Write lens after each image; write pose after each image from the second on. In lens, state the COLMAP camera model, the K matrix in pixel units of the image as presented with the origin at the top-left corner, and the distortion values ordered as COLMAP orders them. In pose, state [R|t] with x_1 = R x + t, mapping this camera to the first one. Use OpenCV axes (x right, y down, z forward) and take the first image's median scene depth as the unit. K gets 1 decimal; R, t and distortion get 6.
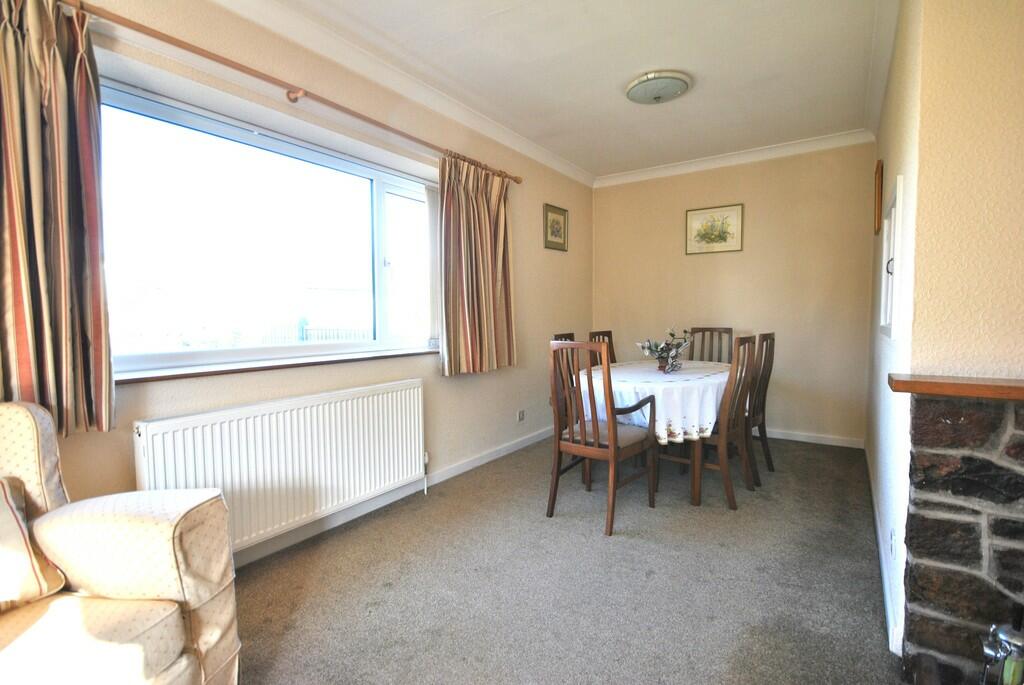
lens RADIAL K [[478.2, 0, 512.0], [0, 478.2, 342.5], [0, 0, 1]] dist [0.001527, 0.000332]
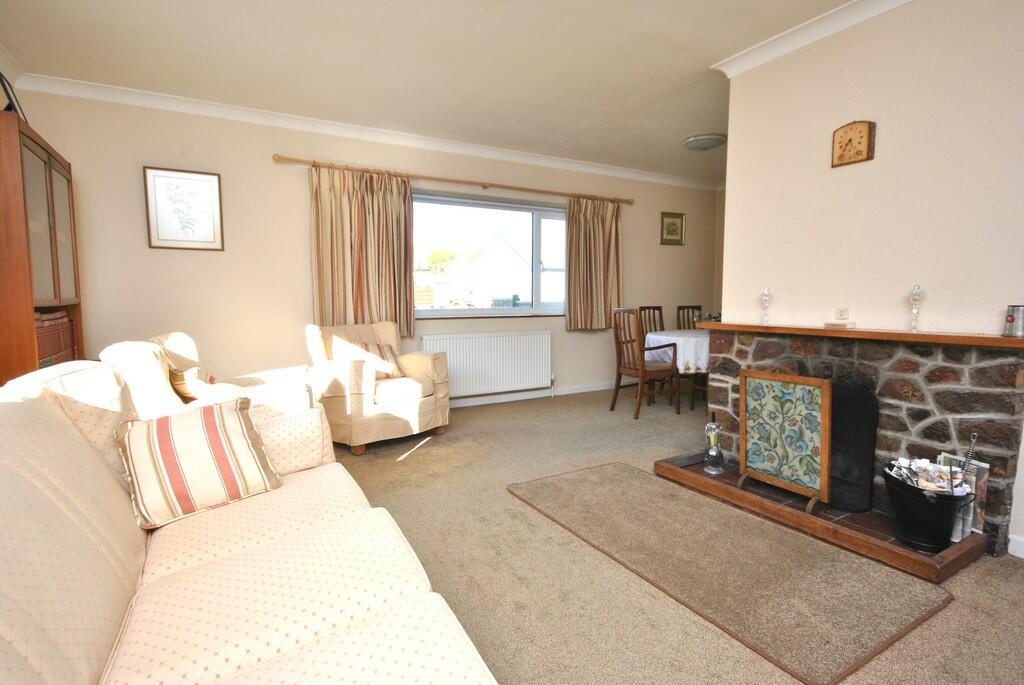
lens RADIAL K [[523.7, 0, 512.0], [0, 523.7, 342.5], [0, 0, 1]] dist [0.000495, 0.000058]
pose [[0.891837, 0.047756, -0.449830, 0.587499], [-0.032418, 0.998602, 0.041746, 0.050322], [0.451195, -0.022648, 0.892138, -0.823051]]
